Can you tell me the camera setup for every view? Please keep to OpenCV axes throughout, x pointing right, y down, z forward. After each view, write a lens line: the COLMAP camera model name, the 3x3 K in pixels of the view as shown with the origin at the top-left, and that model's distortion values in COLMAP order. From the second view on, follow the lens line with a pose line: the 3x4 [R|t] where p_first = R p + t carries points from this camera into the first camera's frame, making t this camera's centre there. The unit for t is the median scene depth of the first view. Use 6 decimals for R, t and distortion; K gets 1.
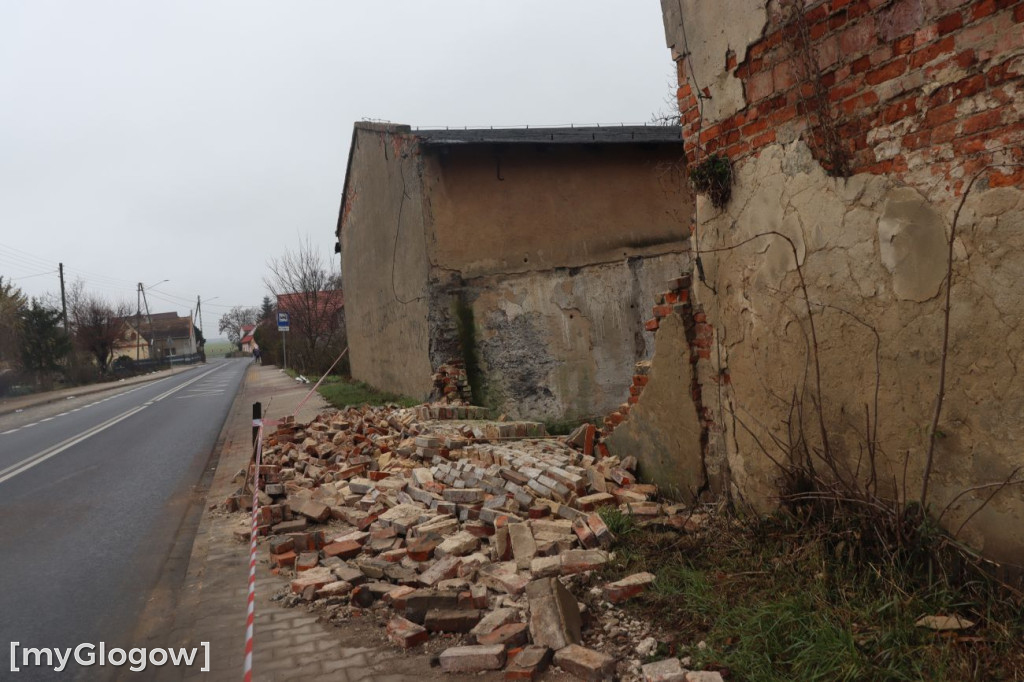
lens RADIAL K [[842.1, 0, 506.4], [0, 842.1, 342.0], [0, 0, 1]] dist [-0.172005, 0.159445]
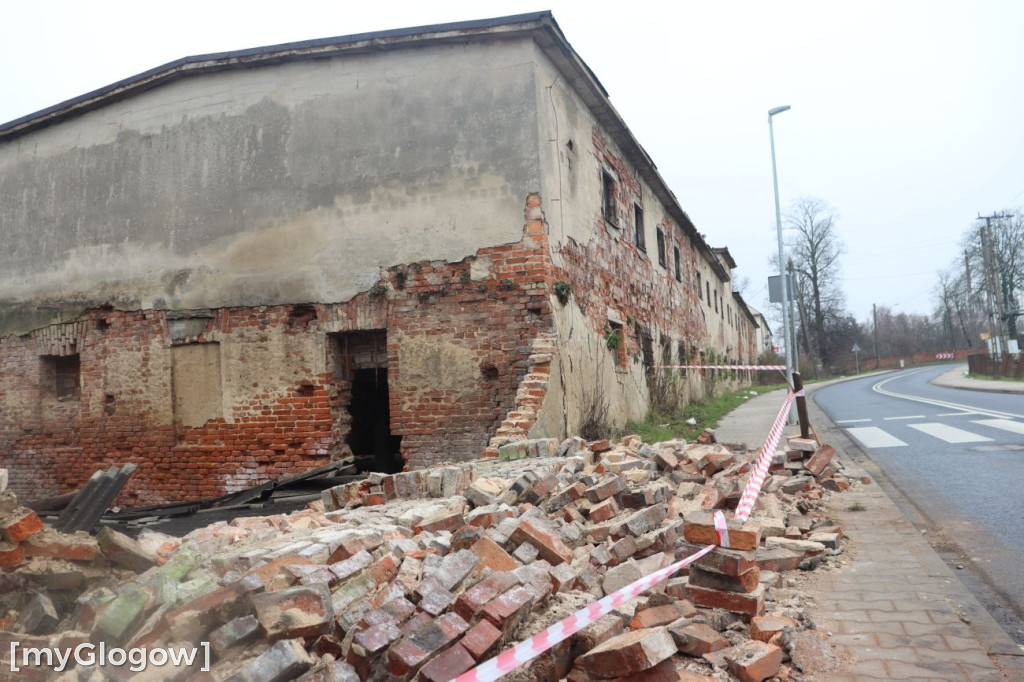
lens RADIAL K [[842.1, 0, 506.4], [0, 842.1, 342.0], [0, 0, 1]] dist [-0.172005, 0.159445]
pose [[-0.802557, 0.175731, 0.570106, -0.531563], [0.144328, 0.984437, -0.100270, 0.077922], [-0.578854, 0.001810, -0.815429, 1.797171]]
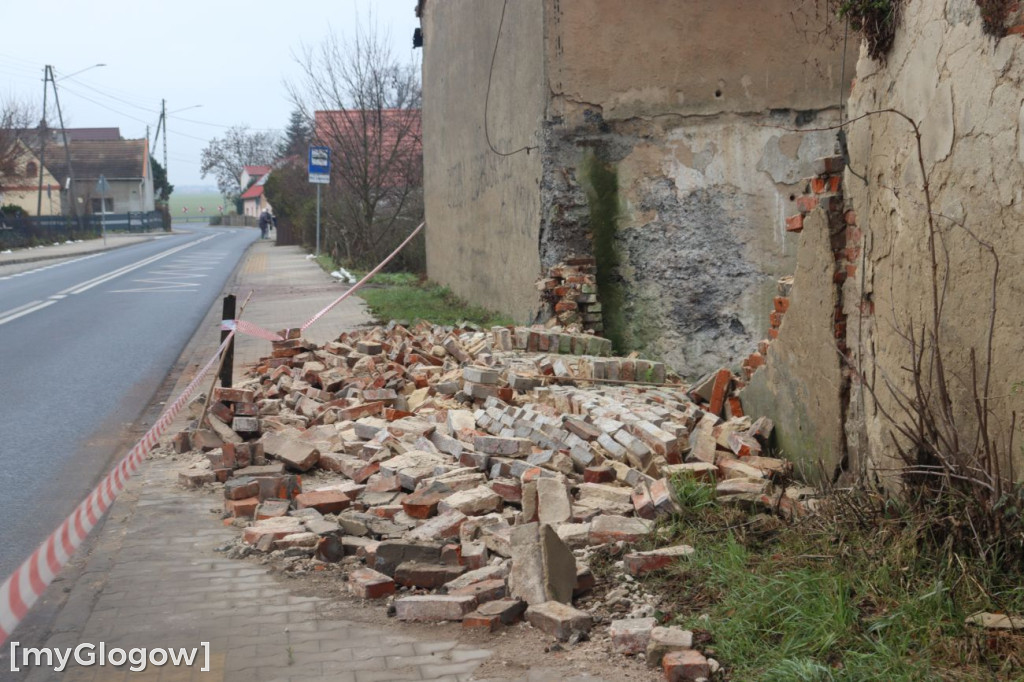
lens RADIAL K [[1681.7, 0, 512.0], [0, 1681.7, 341.0], [0, 0, 1]] dist [0.146828, 0.225468]
pose [[0.985713, 0.083409, -0.146331, 0.115648], [-0.073246, 0.994600, 0.073527, -0.006904], [0.151674, -0.061758, 0.986499, -0.288940]]
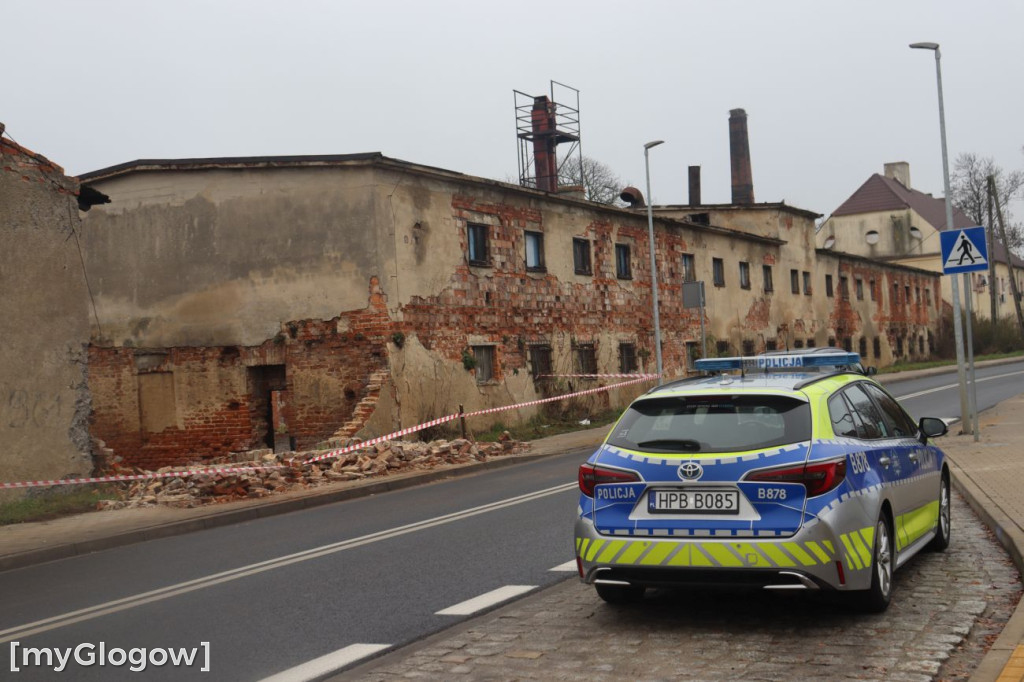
lens RADIAL K [[1443.0, 0, 512.0], [0, 1443.0, 341.0], [0, 0, 1]] dist [0.061101, 0.129721]
pose [[-0.729440, 0.157561, 0.665652, -2.346918], [0.150537, 0.986230, -0.068479, 0.156725], [-0.667275, 0.050254, -0.743114, 3.030049]]
